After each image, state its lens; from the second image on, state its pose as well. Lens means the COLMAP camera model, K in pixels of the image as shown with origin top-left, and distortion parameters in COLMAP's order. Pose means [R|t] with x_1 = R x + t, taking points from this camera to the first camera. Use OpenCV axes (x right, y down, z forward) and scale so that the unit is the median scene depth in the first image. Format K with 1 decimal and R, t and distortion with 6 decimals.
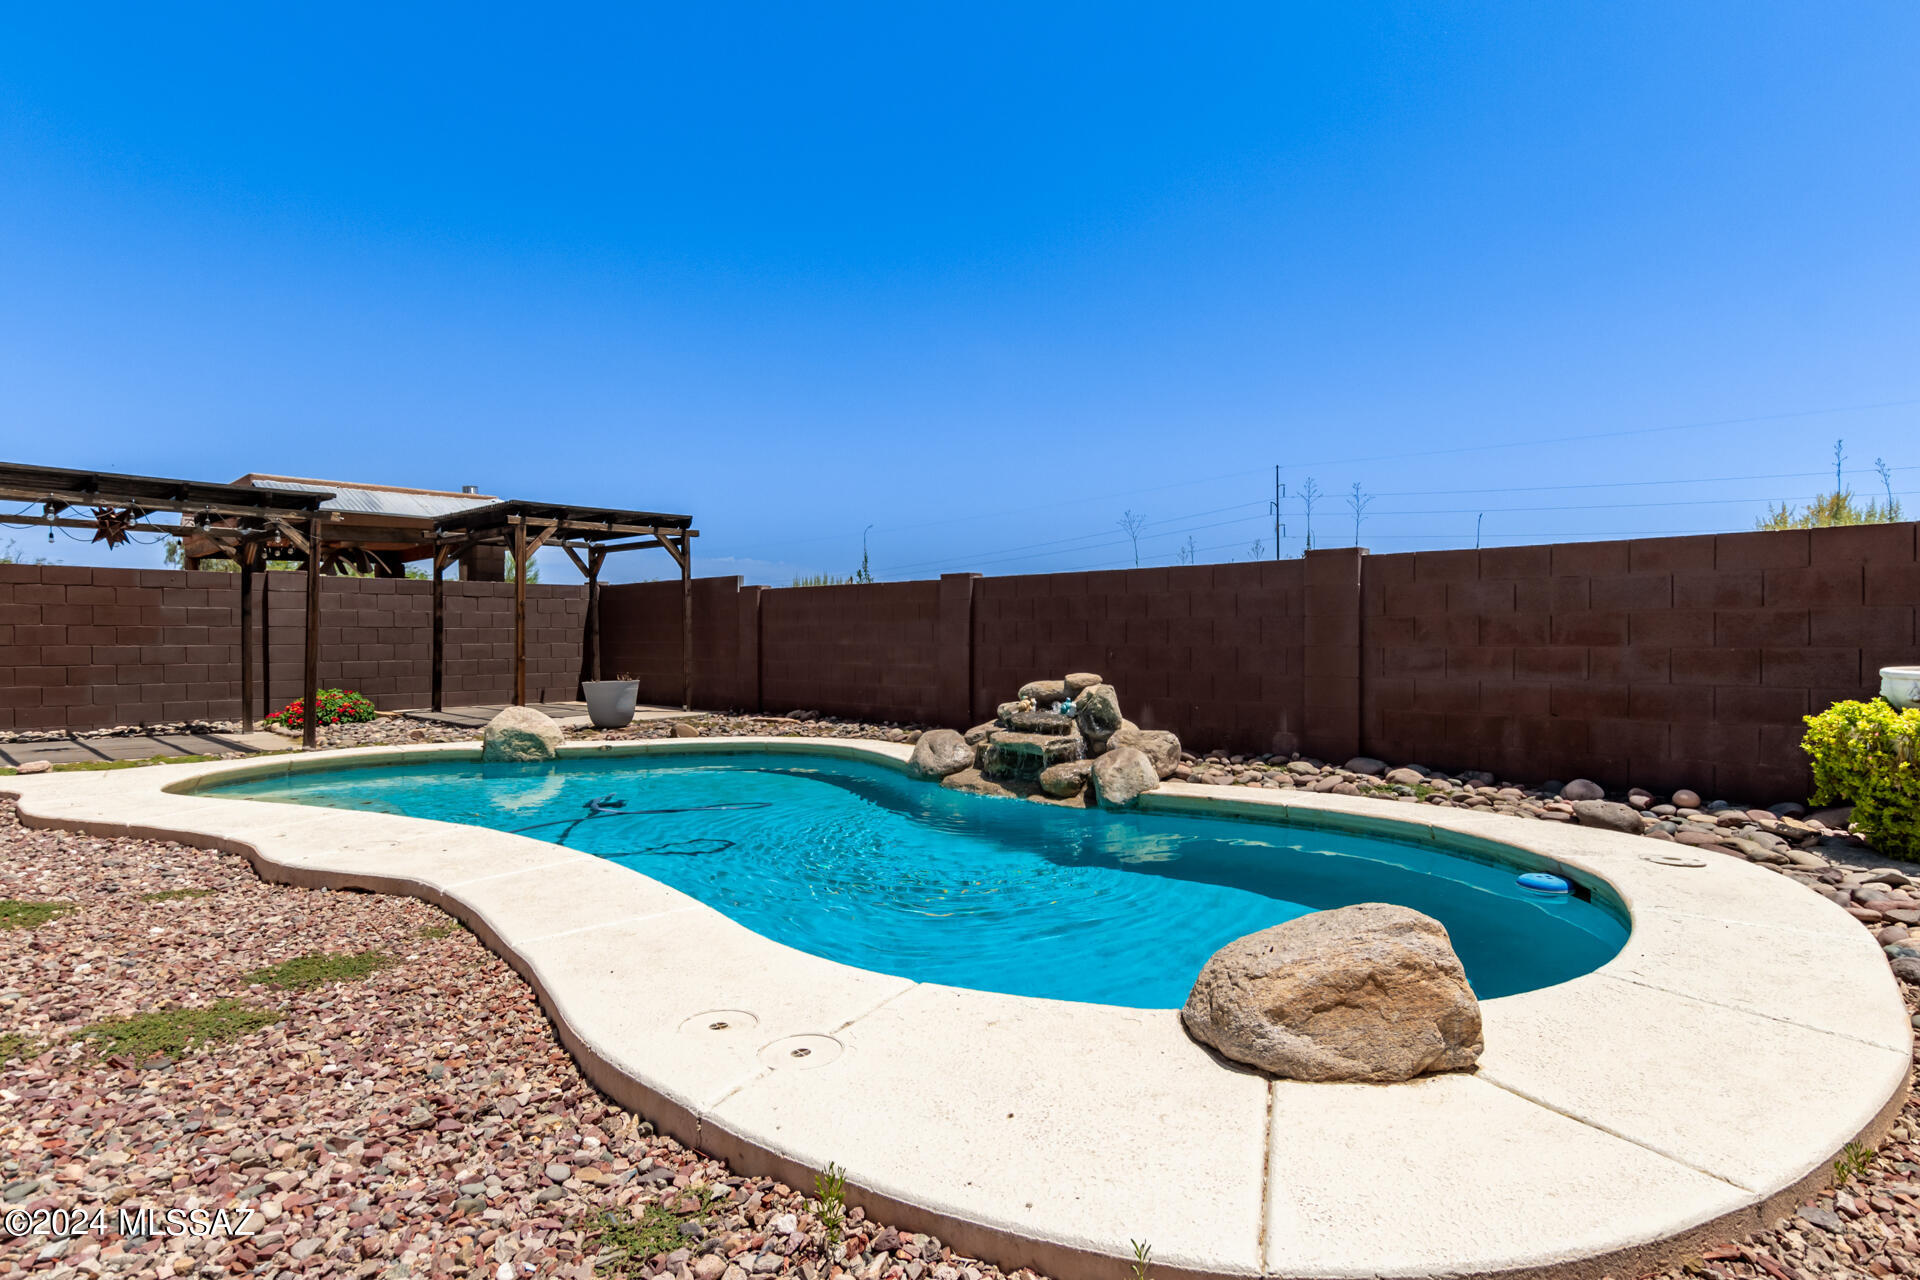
lens RADIAL K [[987.0, 0, 960.0], [0, 987.0, 640.0], [0, 0, 1]] dist [0.001320, -0.000128]
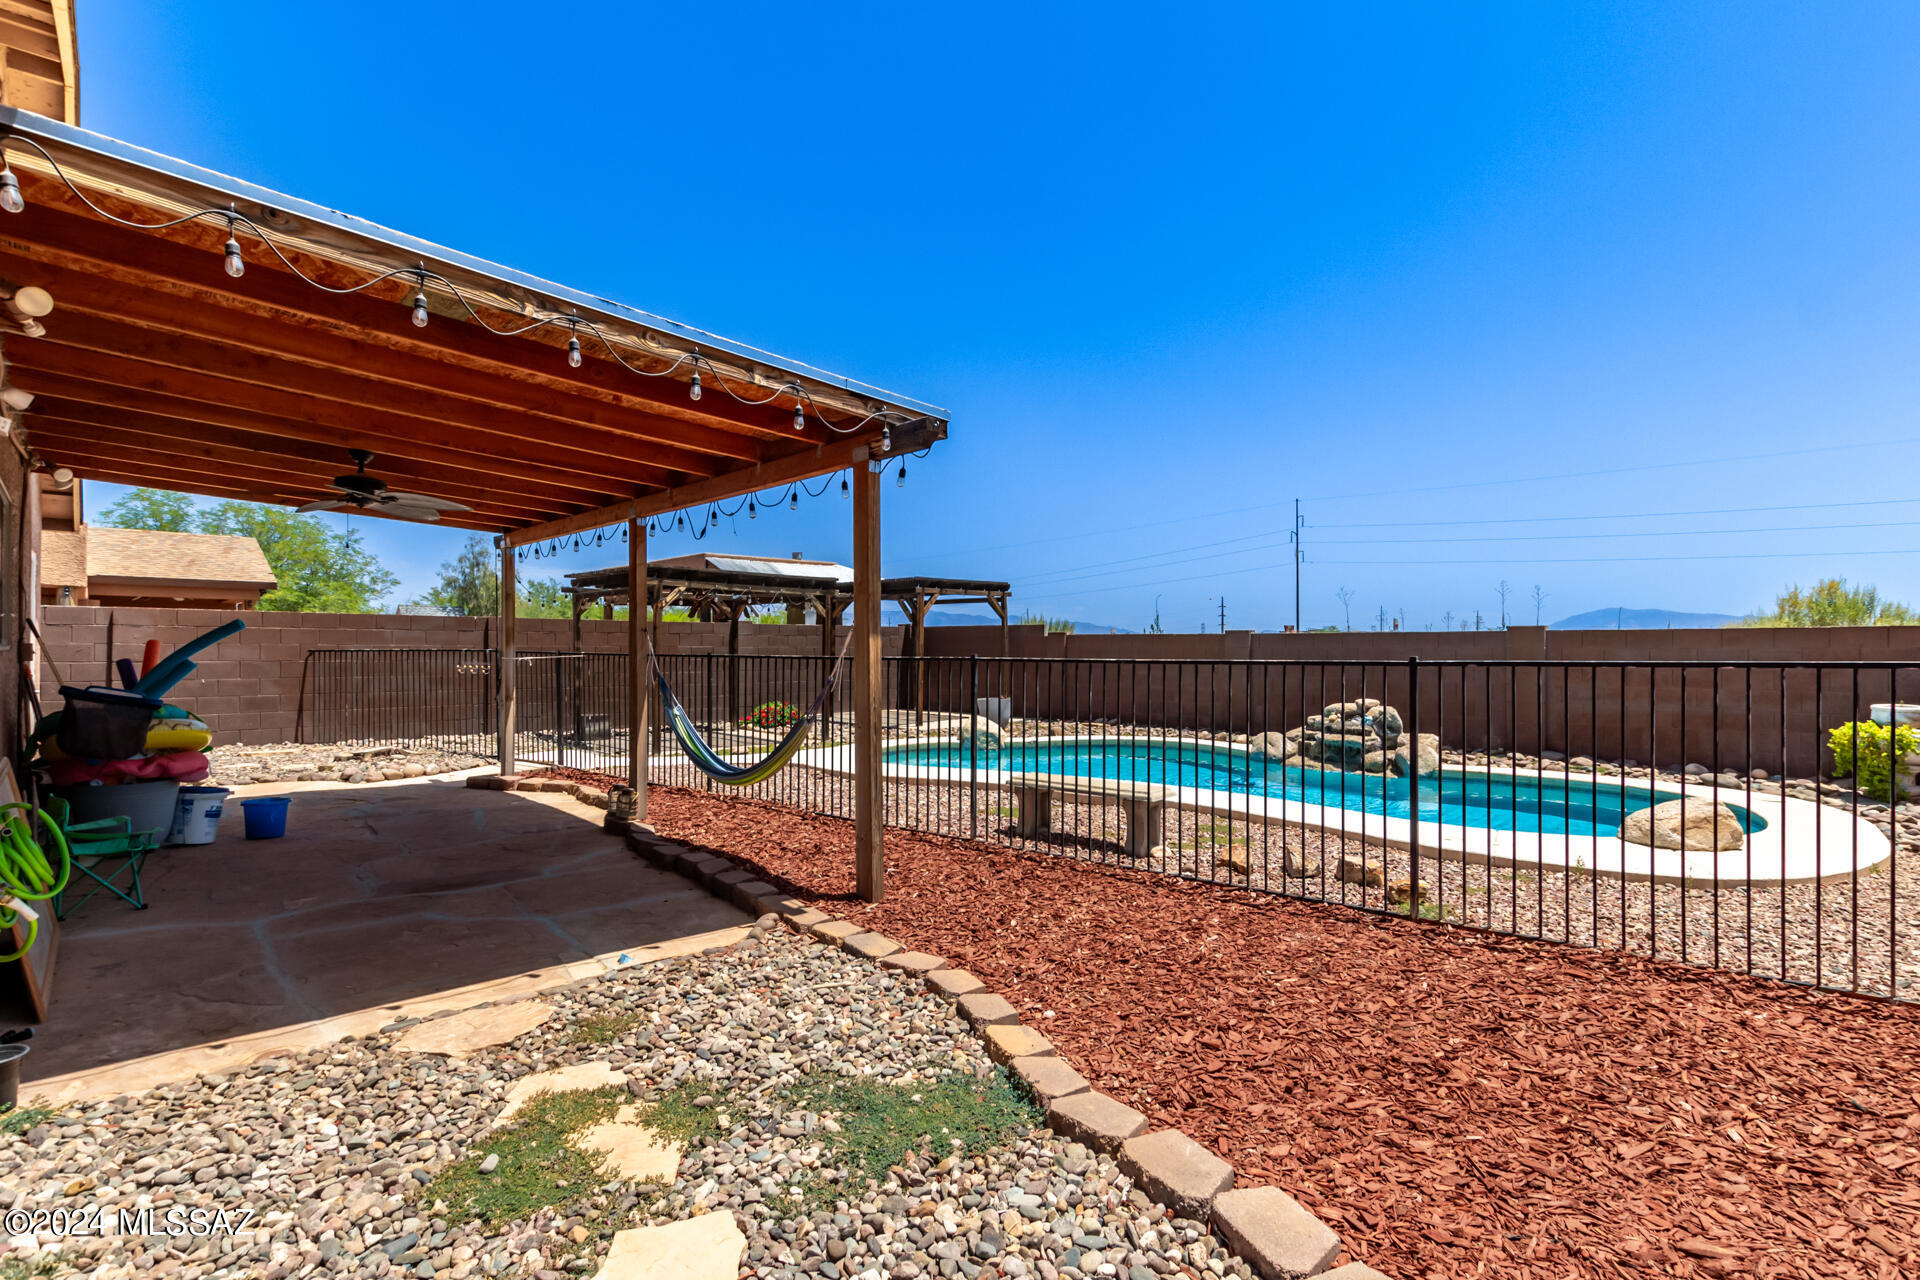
lens RADIAL K [[906.9, 0, 960.0], [0, 906.9, 640.0], [0, 0, 1]] dist [0.015415, 0.000119]
pose [[0.999759, 0.005083, -0.021364, -0.497074], [-0.005328, 0.999921, -0.011414, -0.041741], [0.021304, 0.011525, 0.999707, -0.514040]]
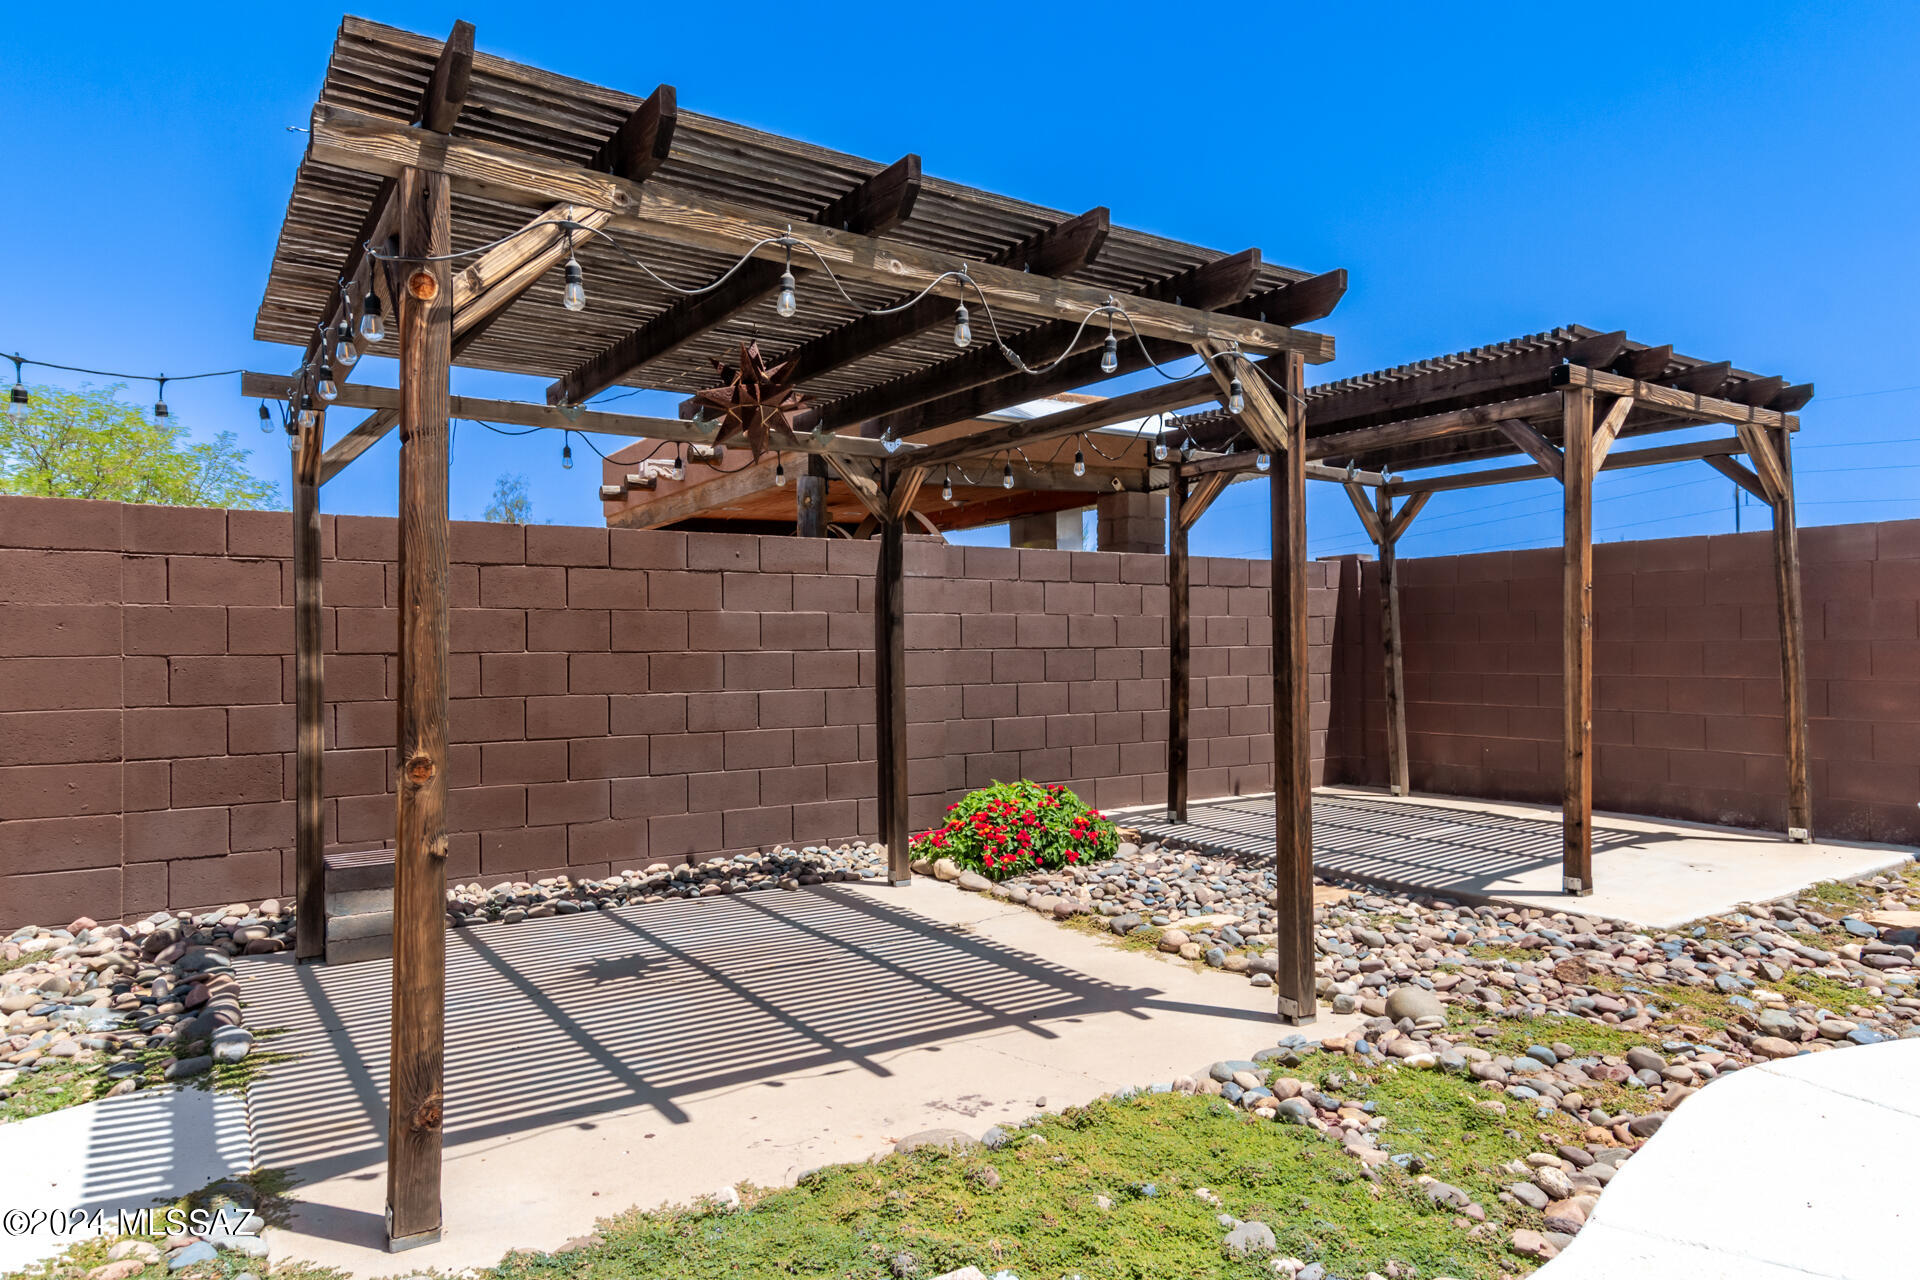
lens RADIAL K [[1115.8, 0, 960.0], [0, 1115.8, 640.0], [0, 0, 1]] dist [0.001058, 0.000384]
pose [[0.978834, -0.011802, -0.204317, -0.824598], [0.009939, 0.999899, -0.010146, -0.018371], [0.204416, 0.007900, 0.978852, 0.698278]]
